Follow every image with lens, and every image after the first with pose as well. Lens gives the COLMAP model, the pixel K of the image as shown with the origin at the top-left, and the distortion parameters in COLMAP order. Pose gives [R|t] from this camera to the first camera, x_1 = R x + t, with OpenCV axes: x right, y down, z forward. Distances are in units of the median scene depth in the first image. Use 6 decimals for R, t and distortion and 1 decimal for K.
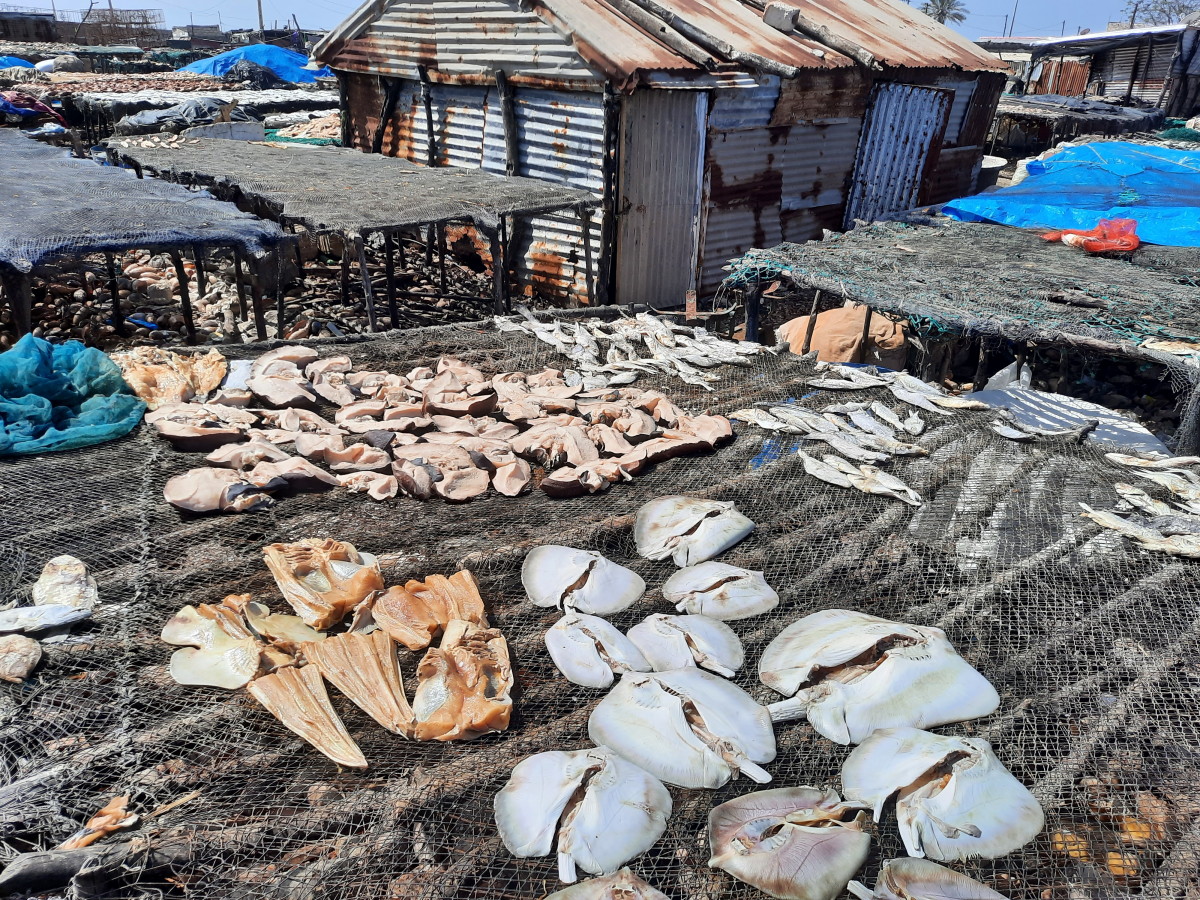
lens RADIAL K [[884.9, 0, 599.4], [0, 884.9, 447.3], [0, 0, 1]] dist [0.046897, -0.040119]
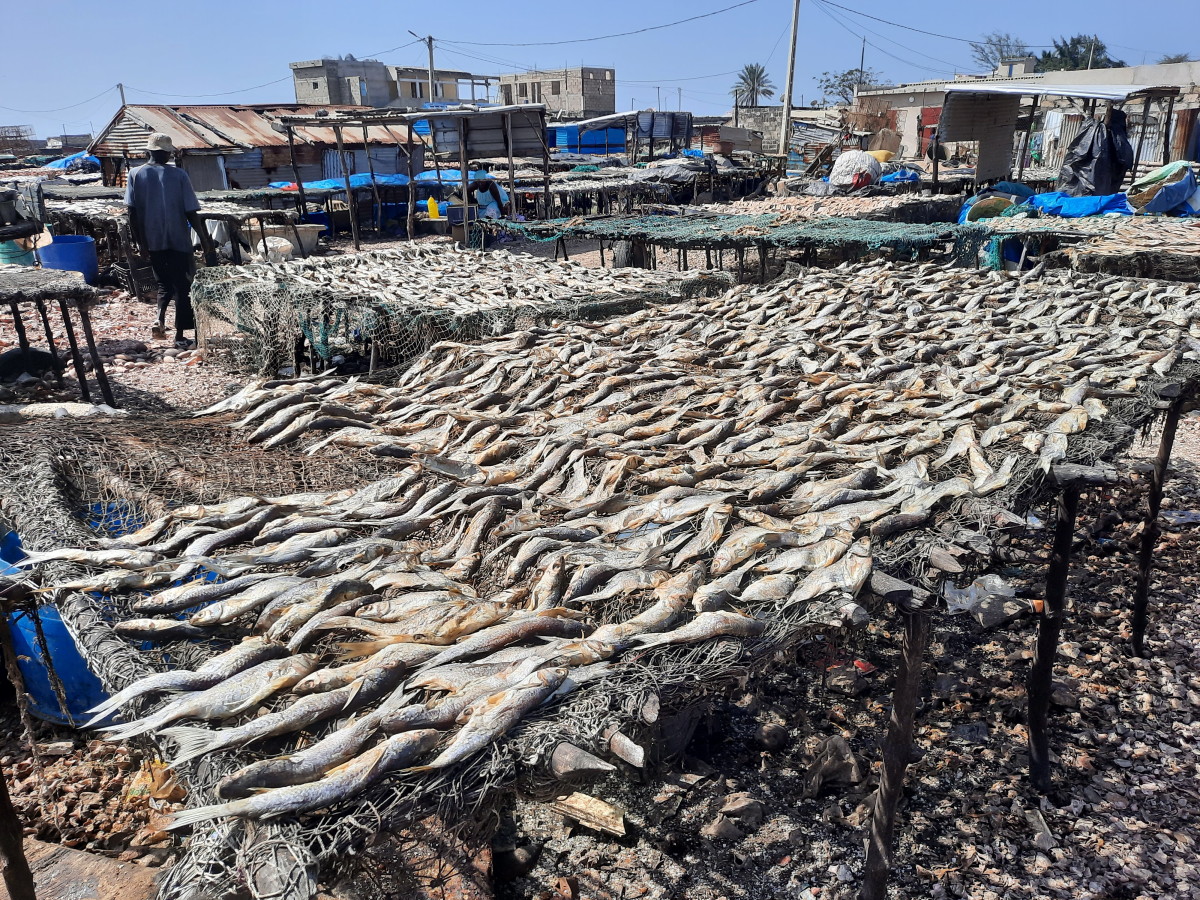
lens RADIAL K [[884.9, 0, 591.0], [0, 884.9, 448.8], [0, 0, 1]] dist [0.046897, -0.040119]
pose [[0.992599, -0.086511, 0.085227, 0.368935], [0.092807, 0.993012, -0.072901, 0.323383], [-0.078325, 0.080271, 0.993691, -0.705883]]
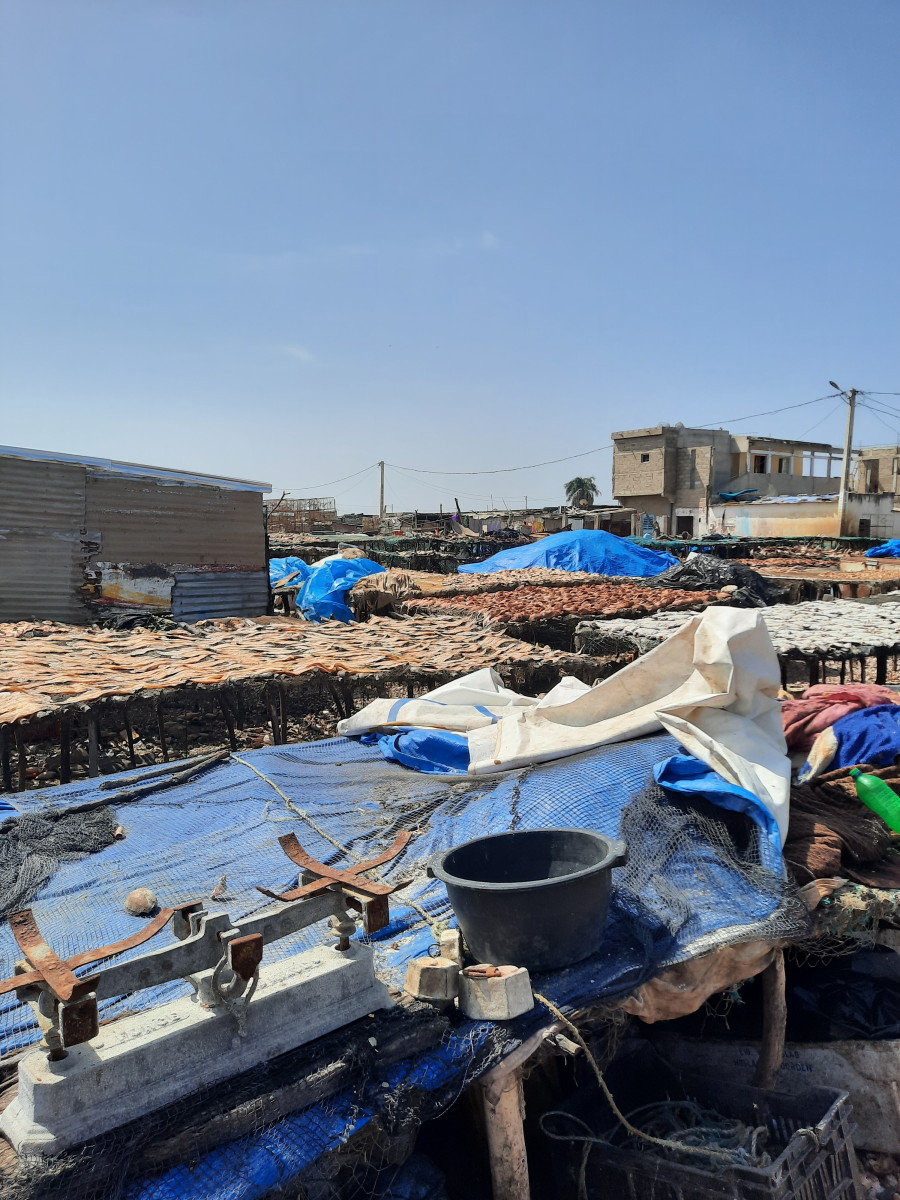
lens RADIAL K [[884.9, 0, 447.8], [0, 884.9, 598.7], [0, 0, 1]] dist [0.046897, -0.040119]
pose [[0.978263, -0.006674, -0.207261, -0.390621], [-0.061662, 0.944911, -0.321466, -0.160517], [0.197988, 0.327258, 0.923960, 0.328952]]
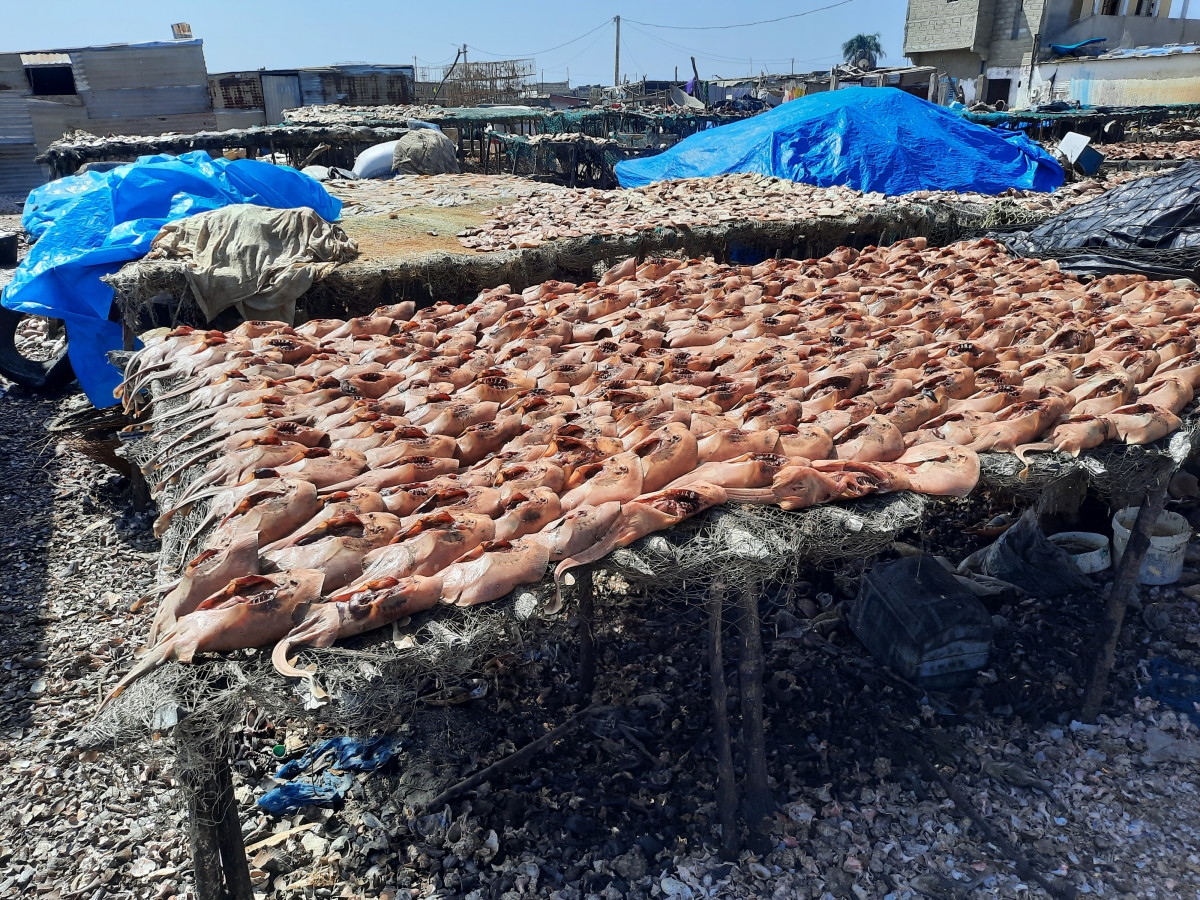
lens RADIAL K [[908.6, 0, 594.4], [0, 908.6, 453.5], [0, 0, 1]] dist [0.020223, -0.007881]
pose [[0.947928, 0.083826, -0.307255, -0.409714], [-0.098327, 0.994640, -0.031995, -0.307433], [0.302927, 0.060540, 0.951089, 0.685367]]
